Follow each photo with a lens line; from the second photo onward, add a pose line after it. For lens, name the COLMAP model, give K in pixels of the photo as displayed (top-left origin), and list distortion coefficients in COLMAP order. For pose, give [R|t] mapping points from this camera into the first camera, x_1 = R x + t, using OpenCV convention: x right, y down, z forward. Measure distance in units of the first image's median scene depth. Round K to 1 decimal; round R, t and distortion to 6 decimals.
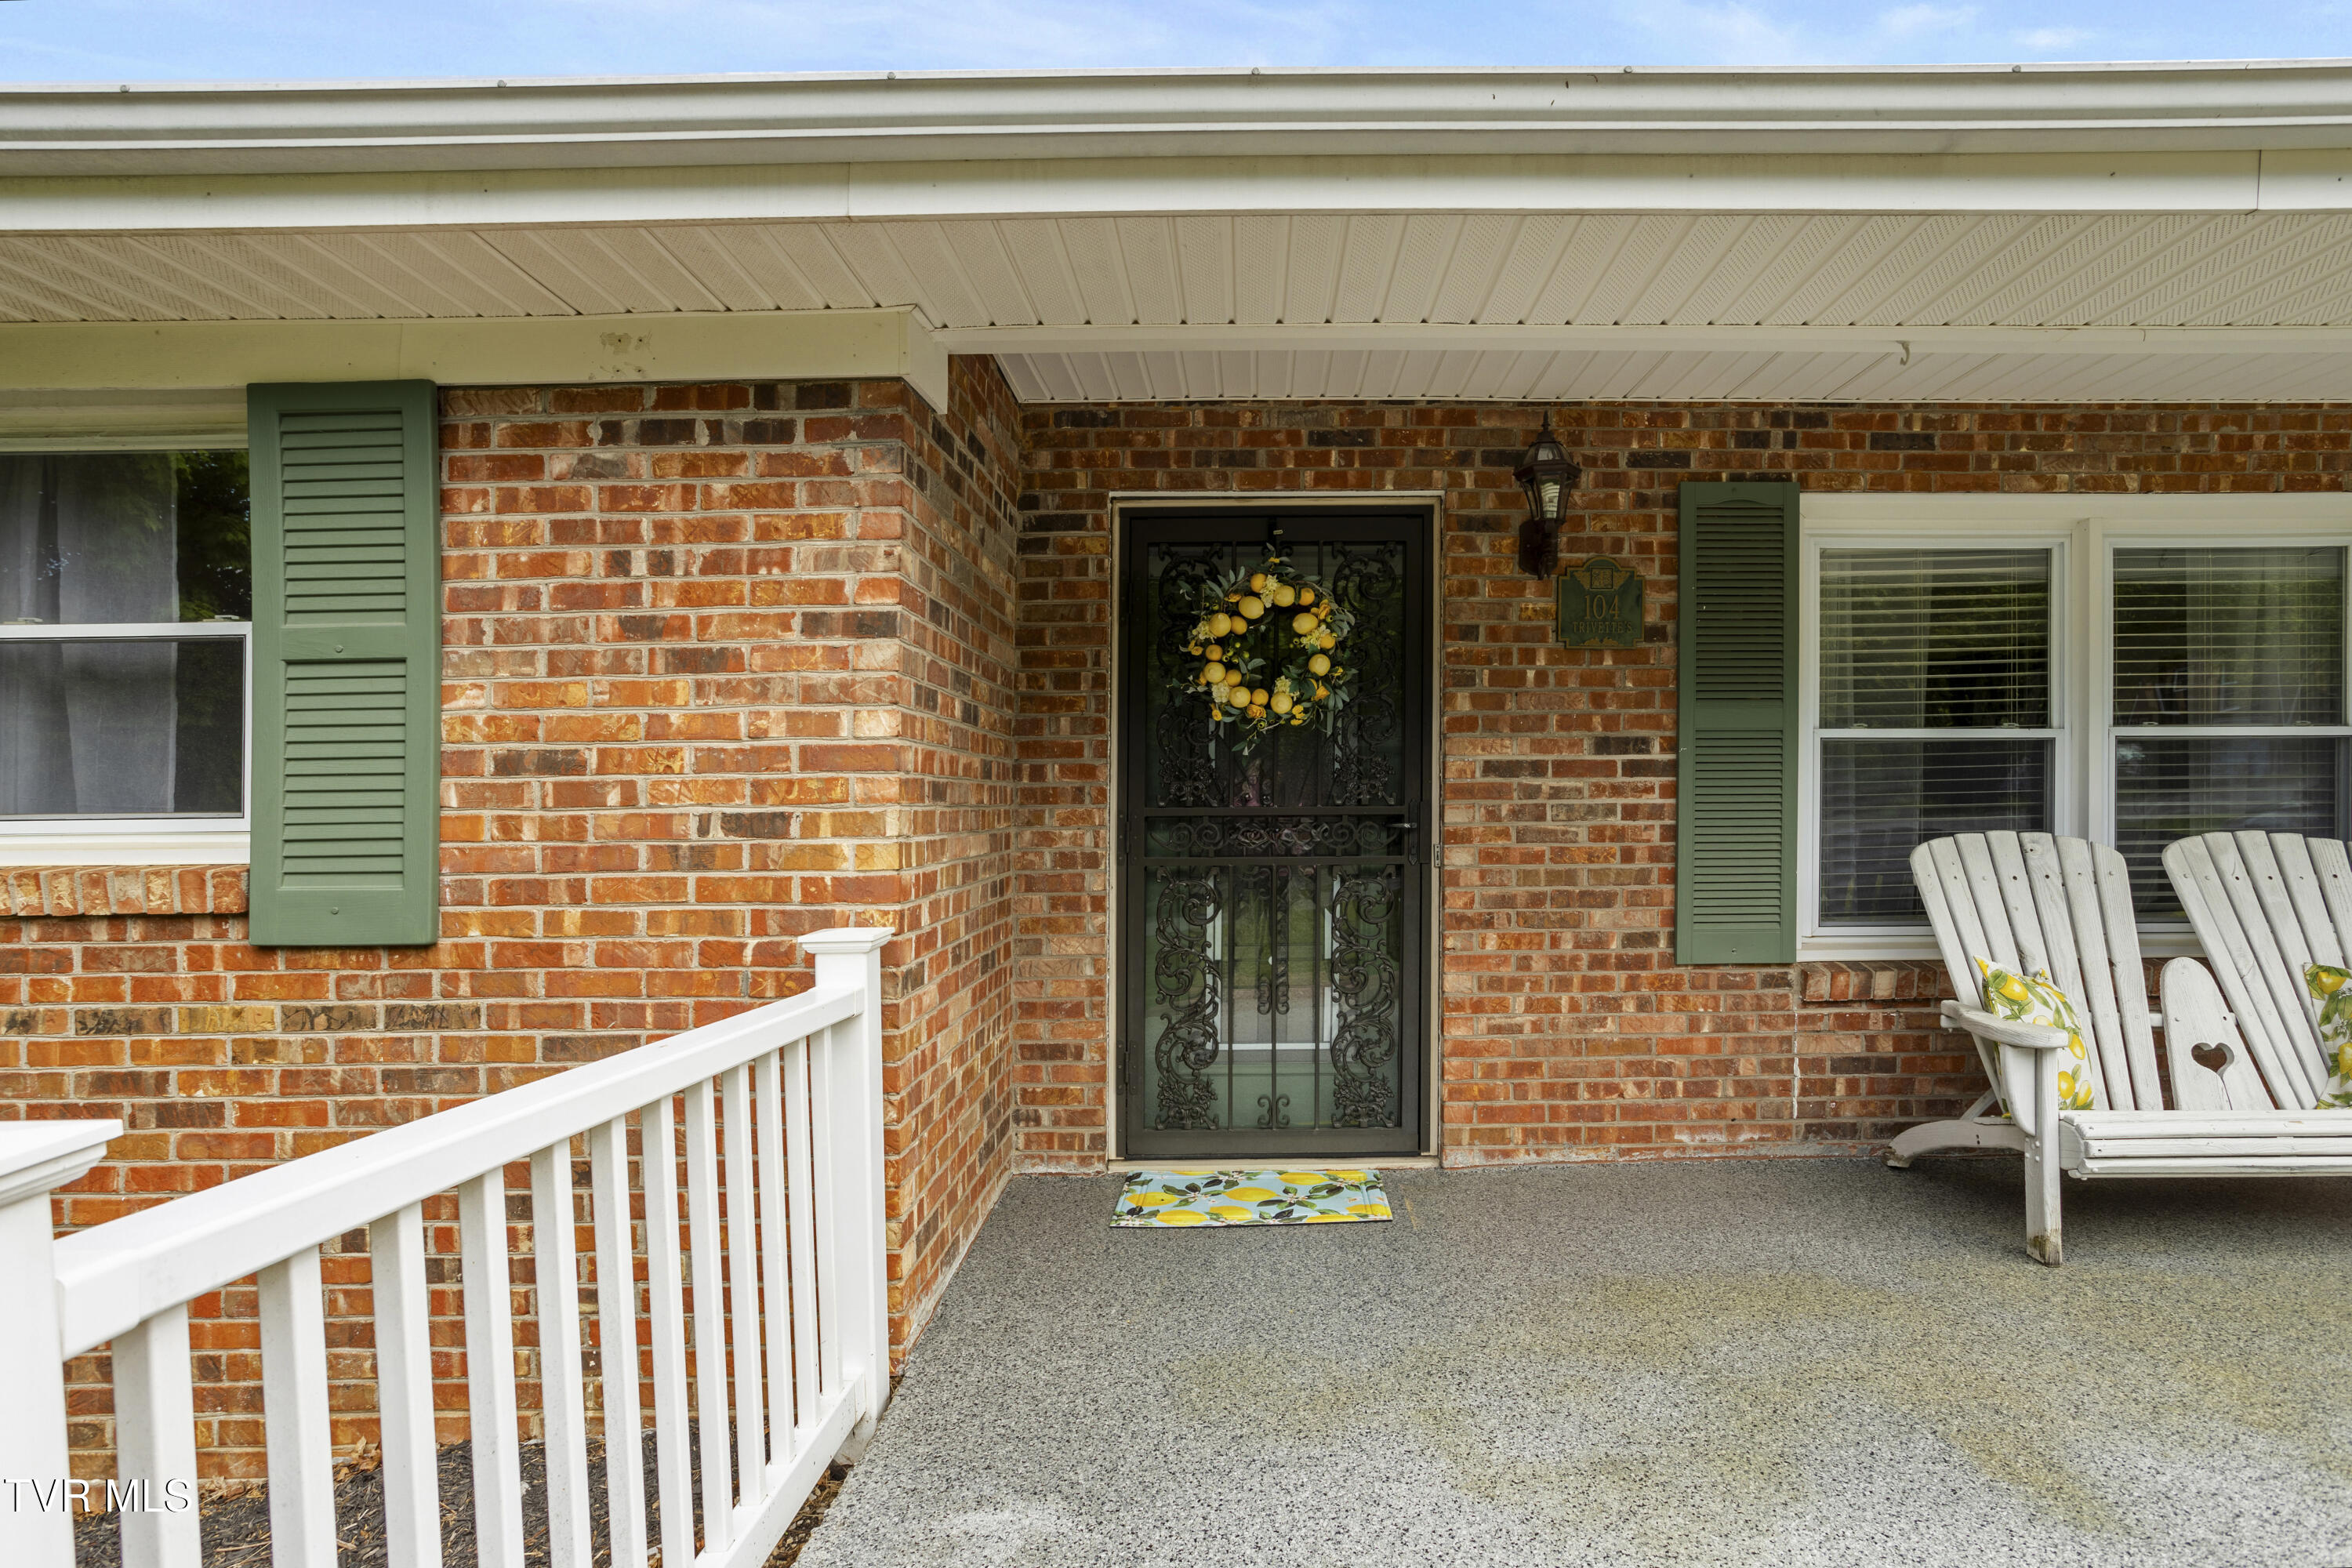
lens RADIAL K [[1262.3, 0, 1151.2], [0, 1262.3, 827.9], [0, 0, 1]] dist [-0.055588, 0.031807]
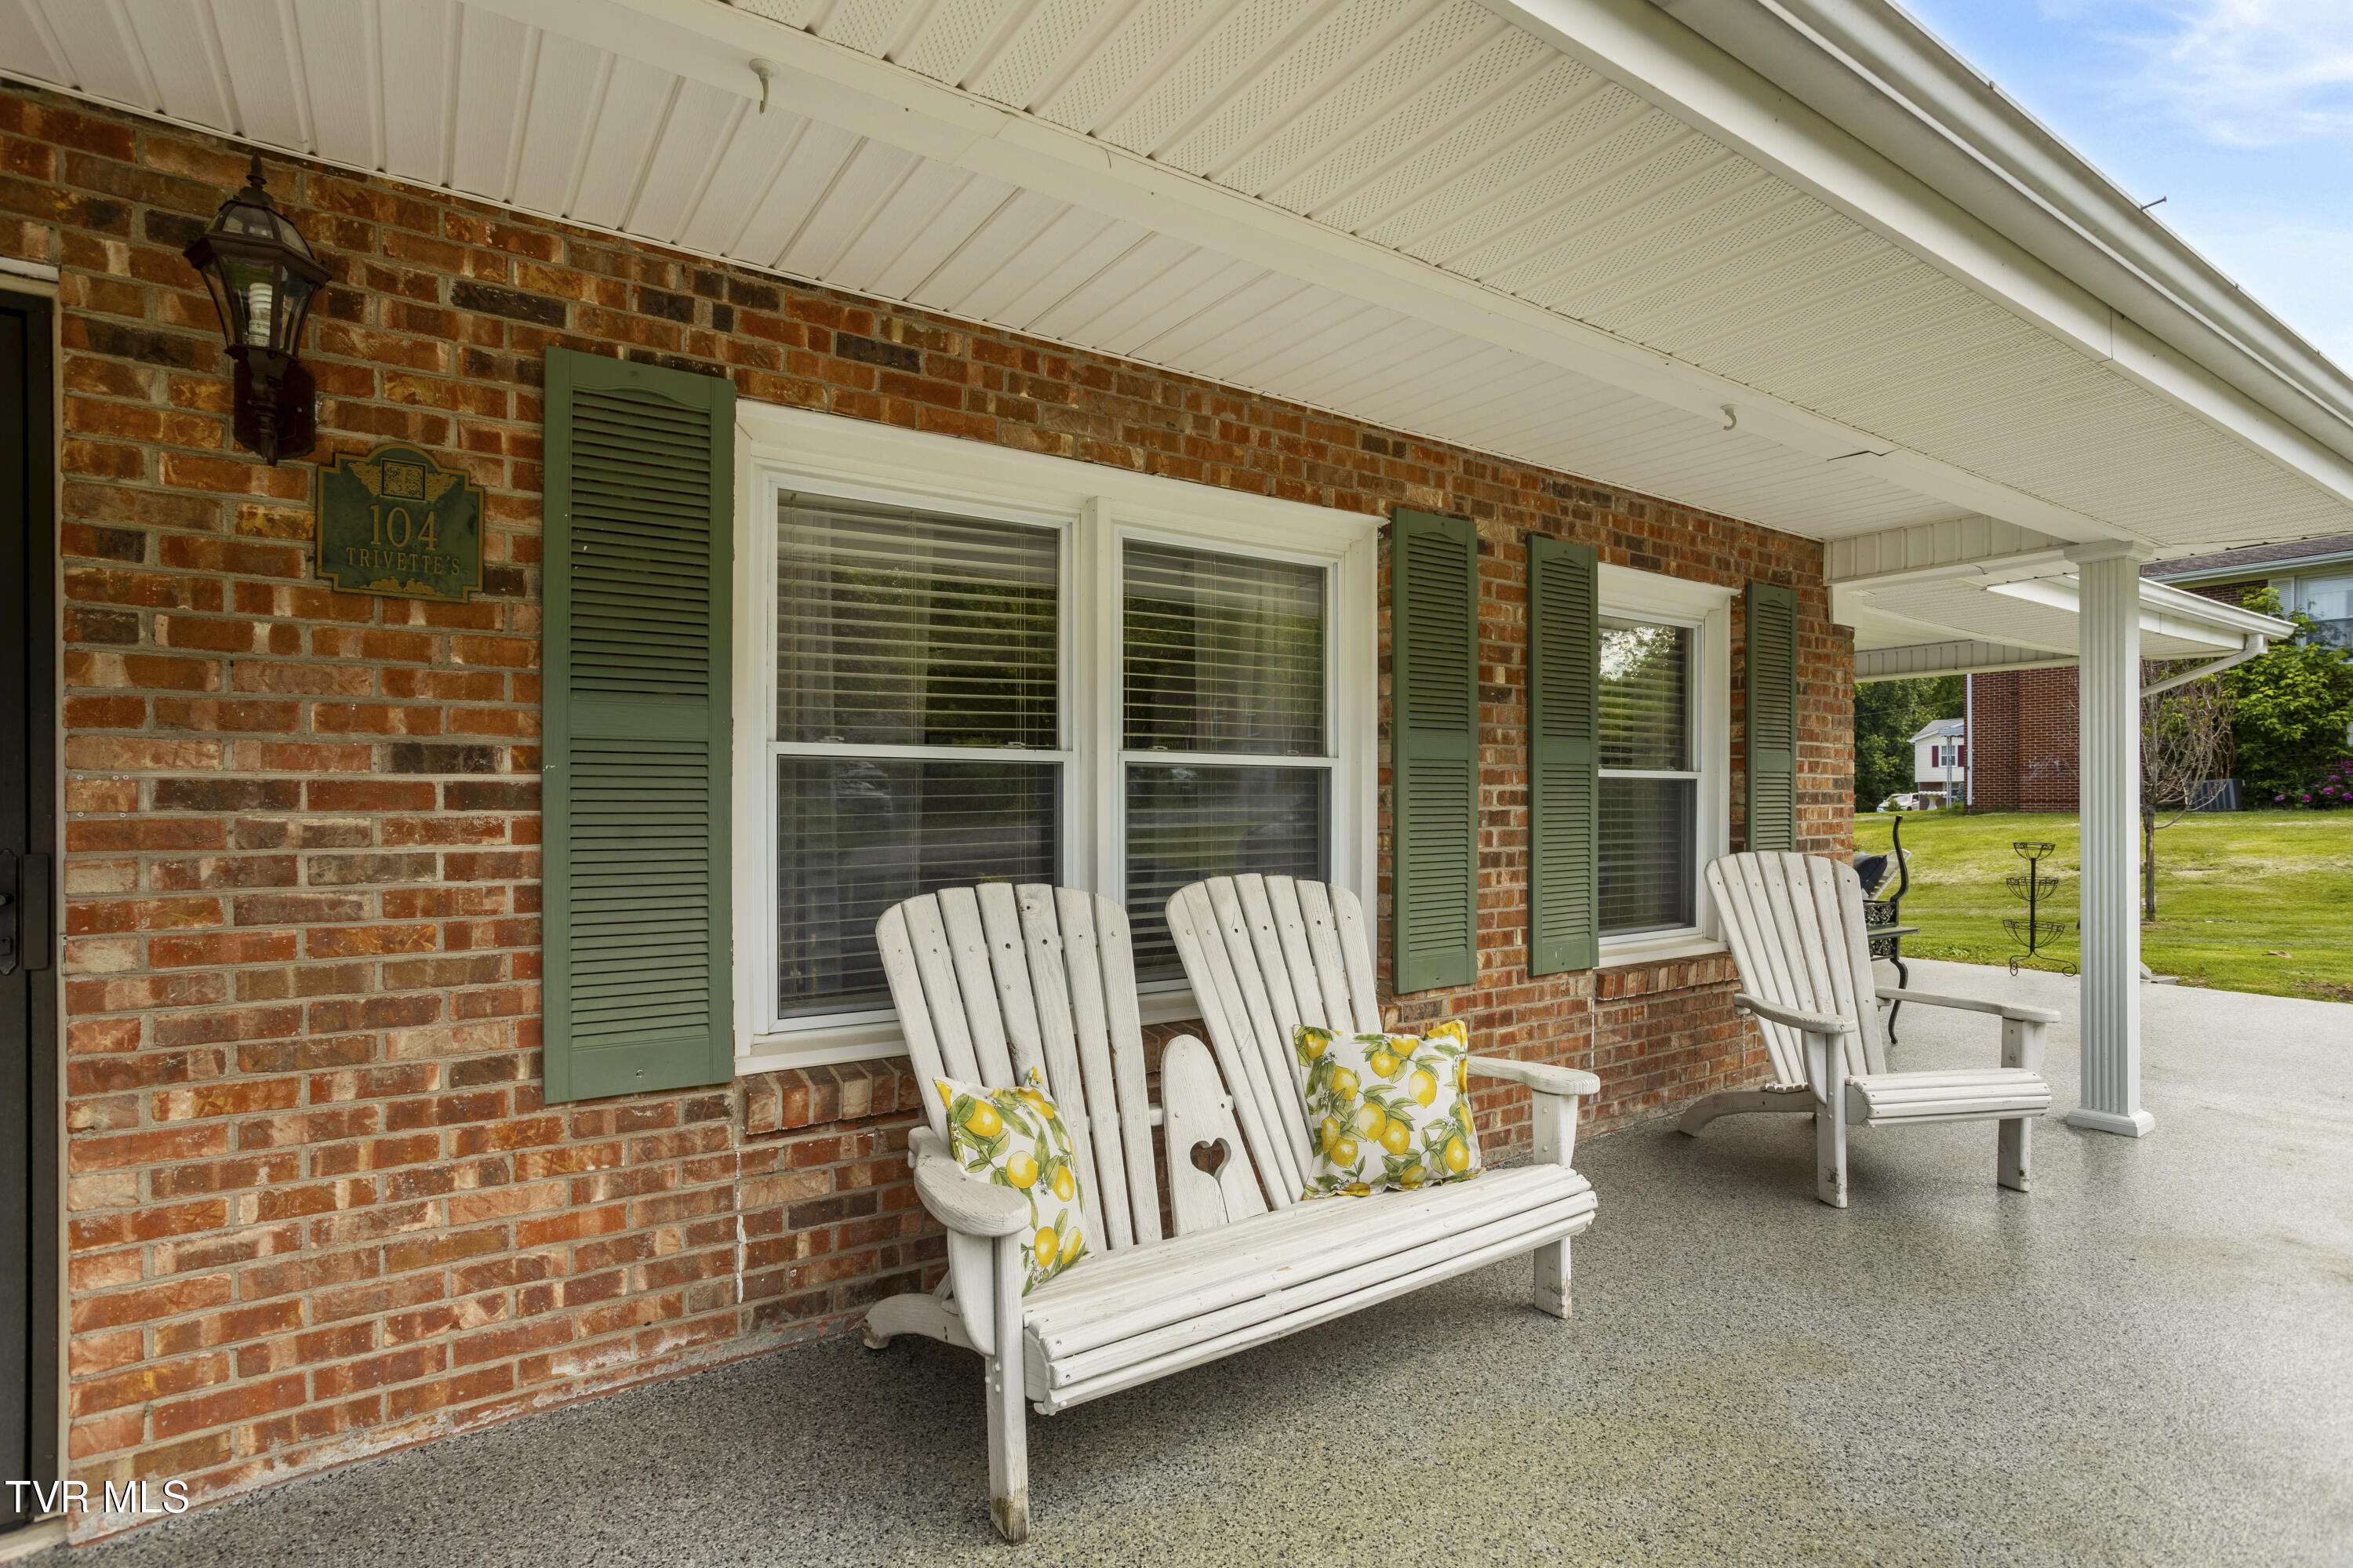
lens RADIAL K [[1262.9, 0, 1151.7], [0, 1262.9, 828.0], [0, 0, 1]] dist [-0.055588, 0.031807]
pose [[0.806073, -0.004332, 0.591800, 0.295413], [0.005409, 0.999985, -0.000048, -0.030066], [-0.591791, 0.003240, 0.806085, 0.306439]]
